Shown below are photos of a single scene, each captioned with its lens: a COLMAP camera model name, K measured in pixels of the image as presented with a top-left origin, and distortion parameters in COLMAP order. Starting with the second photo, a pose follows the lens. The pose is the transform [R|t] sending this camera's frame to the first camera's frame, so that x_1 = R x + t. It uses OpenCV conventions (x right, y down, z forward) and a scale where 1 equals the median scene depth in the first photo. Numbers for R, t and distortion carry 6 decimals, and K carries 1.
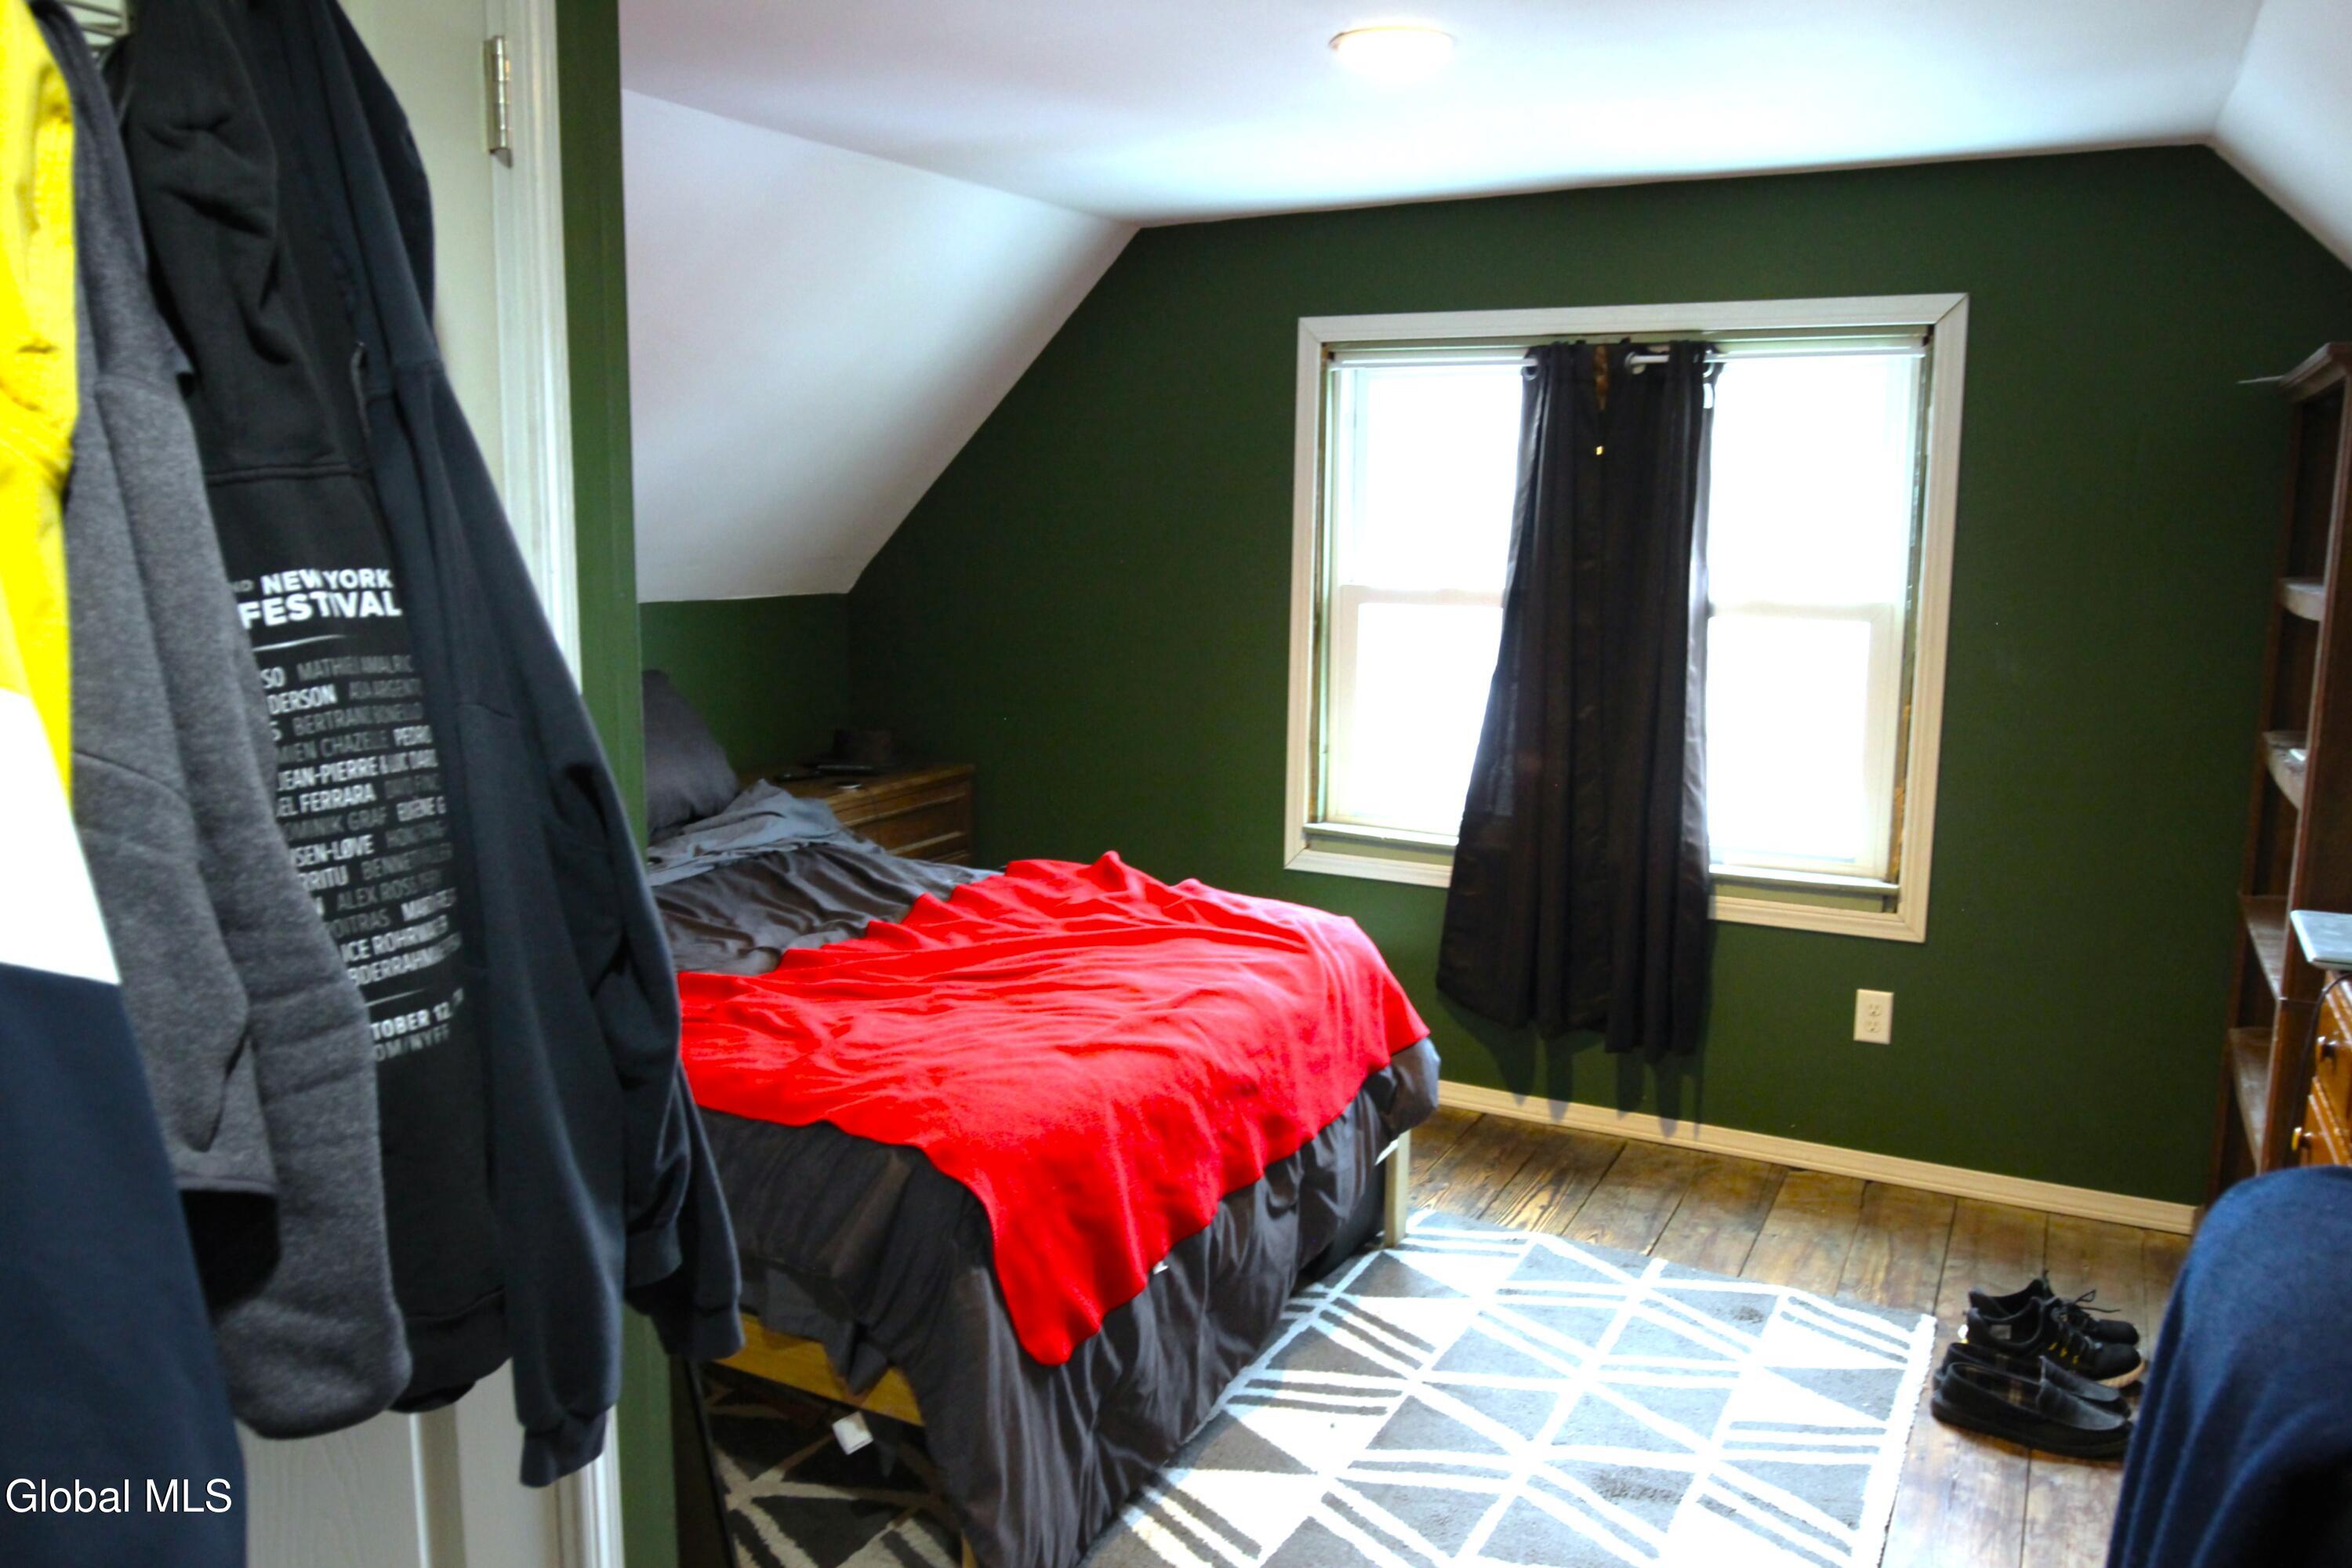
lens RADIAL K [[1743.1, 0, 1172.8], [0, 1743.1, 802.3], [0, 0, 1]] dist [-0.030310, -0.001985]
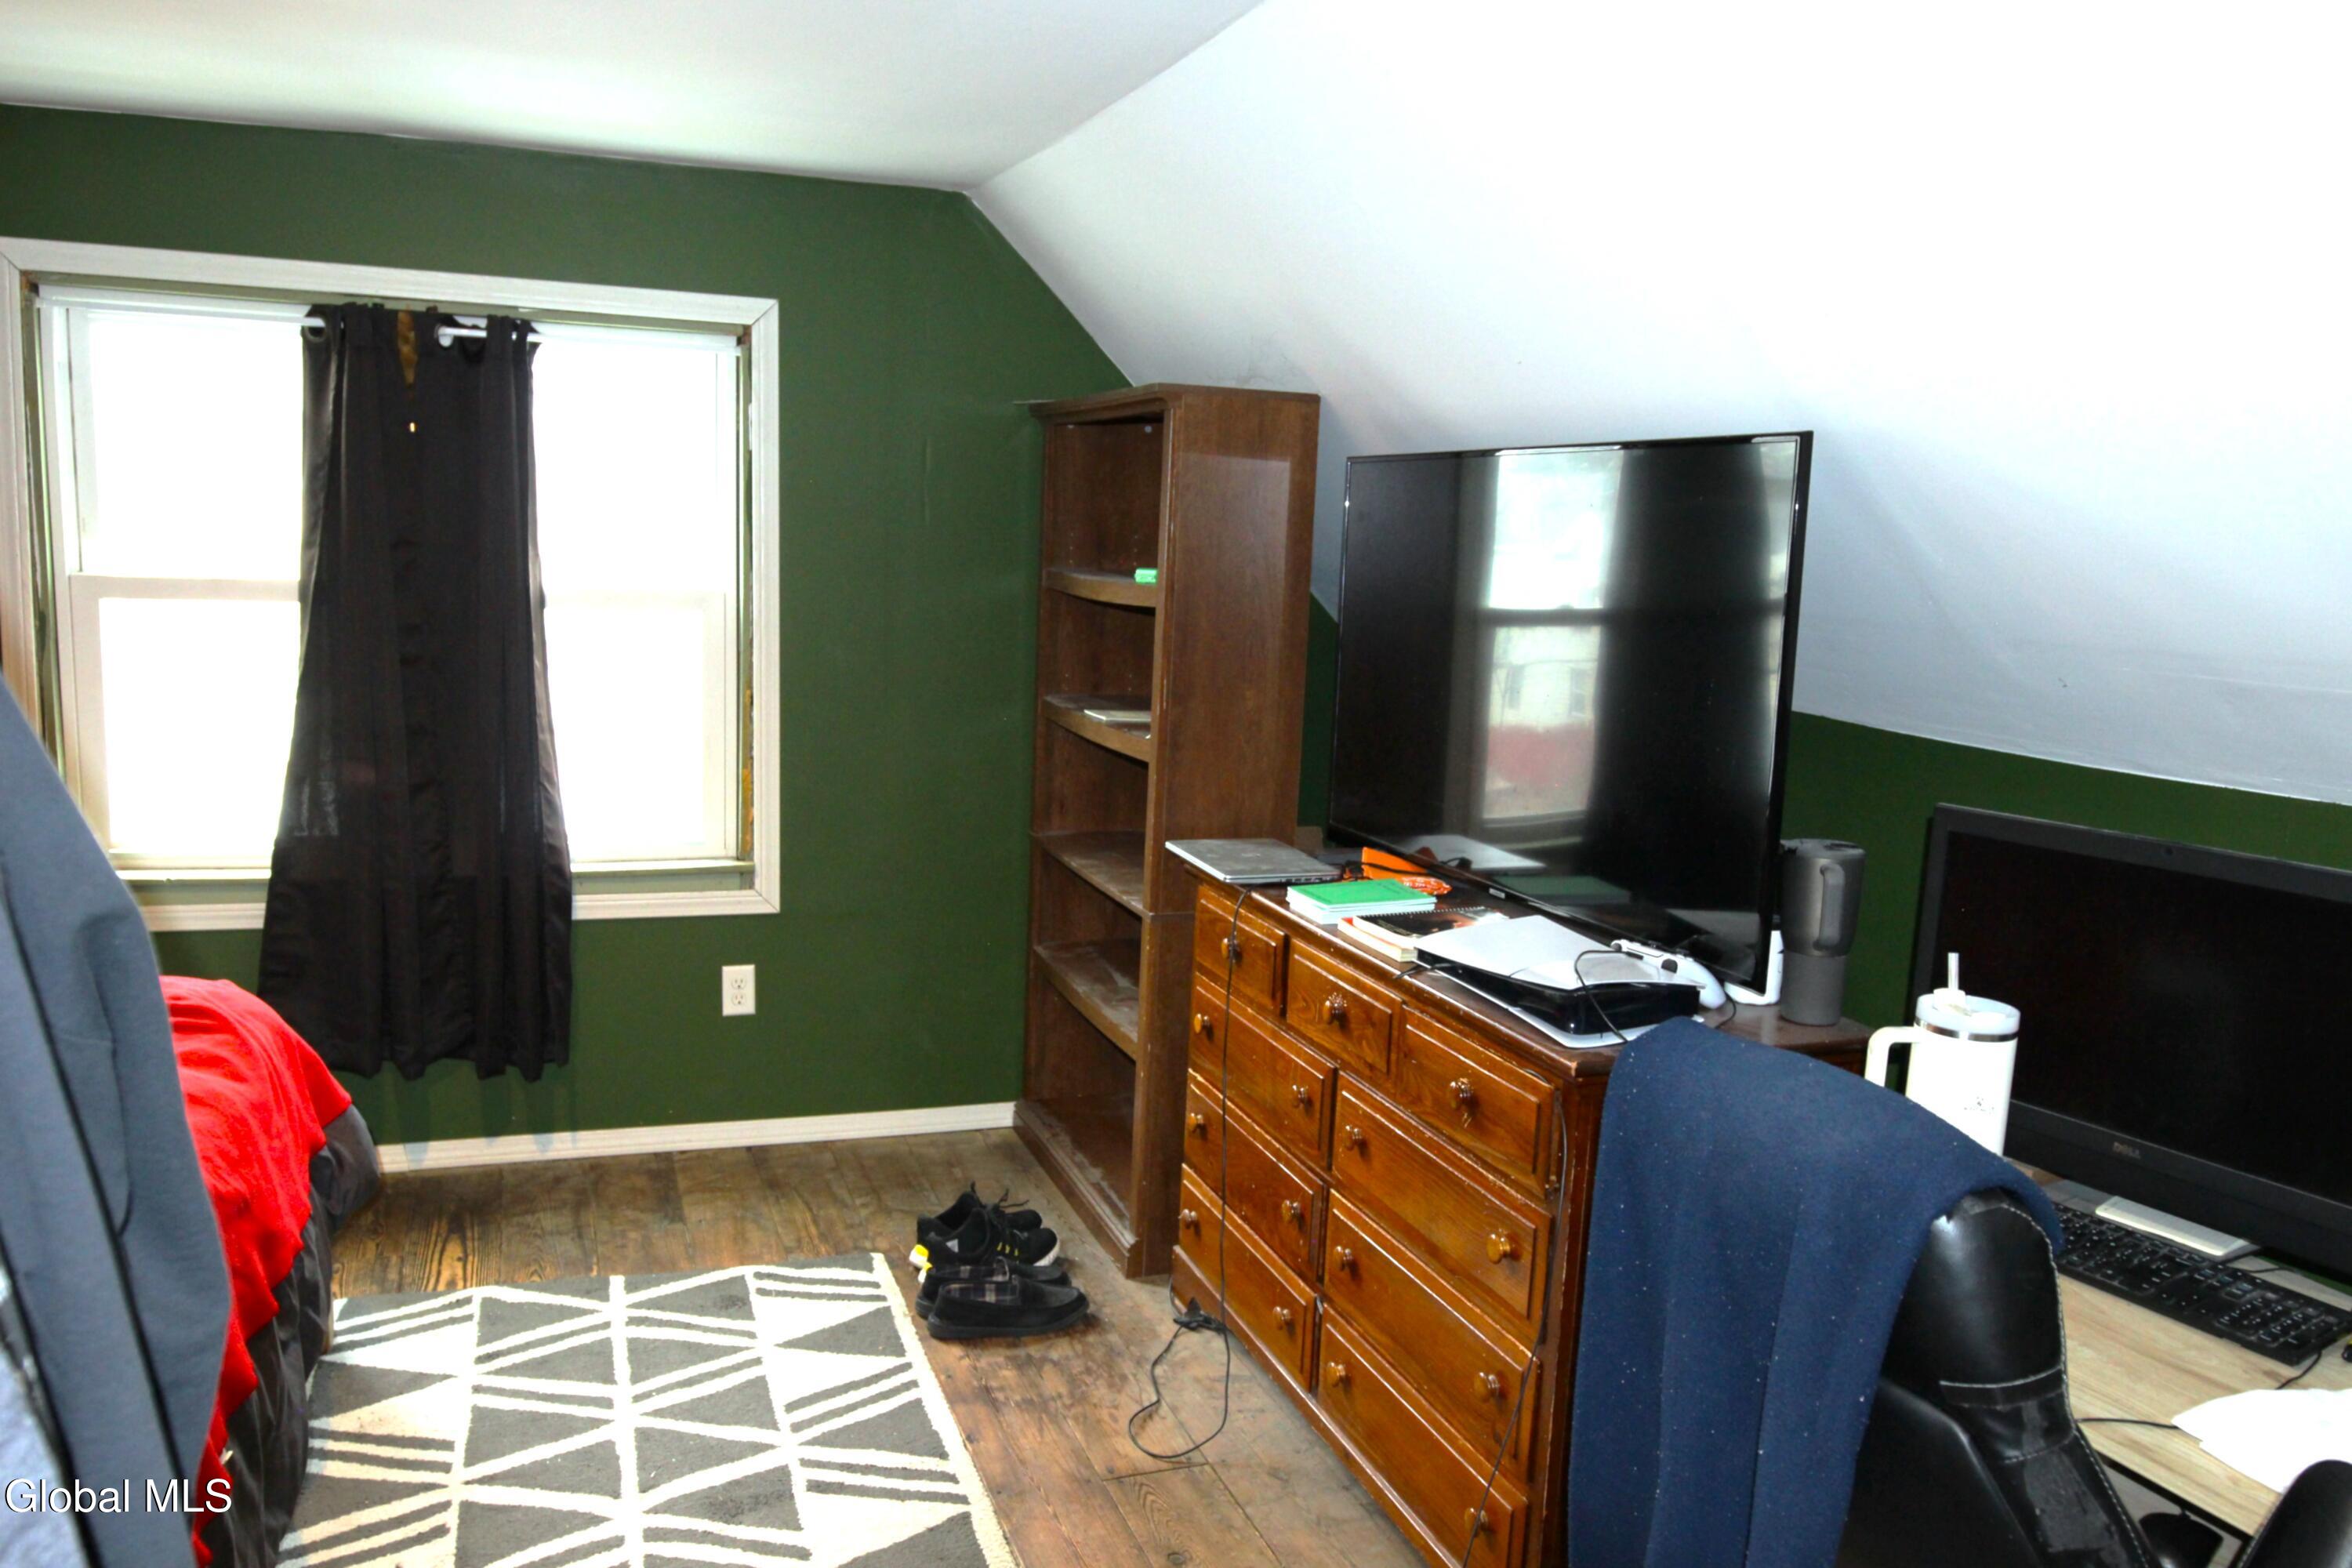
lens RADIAL K [[1743.1, 0, 1172.8], [0, 1743.1, 802.3], [0, 0, 1]] dist [-0.030310, -0.001985]
pose [[0.671173, -0.096648, 0.734973, -0.186339], [0.086780, 0.994891, 0.051580, -0.020748], [-0.736203, 0.029161, 0.676132, 0.106282]]
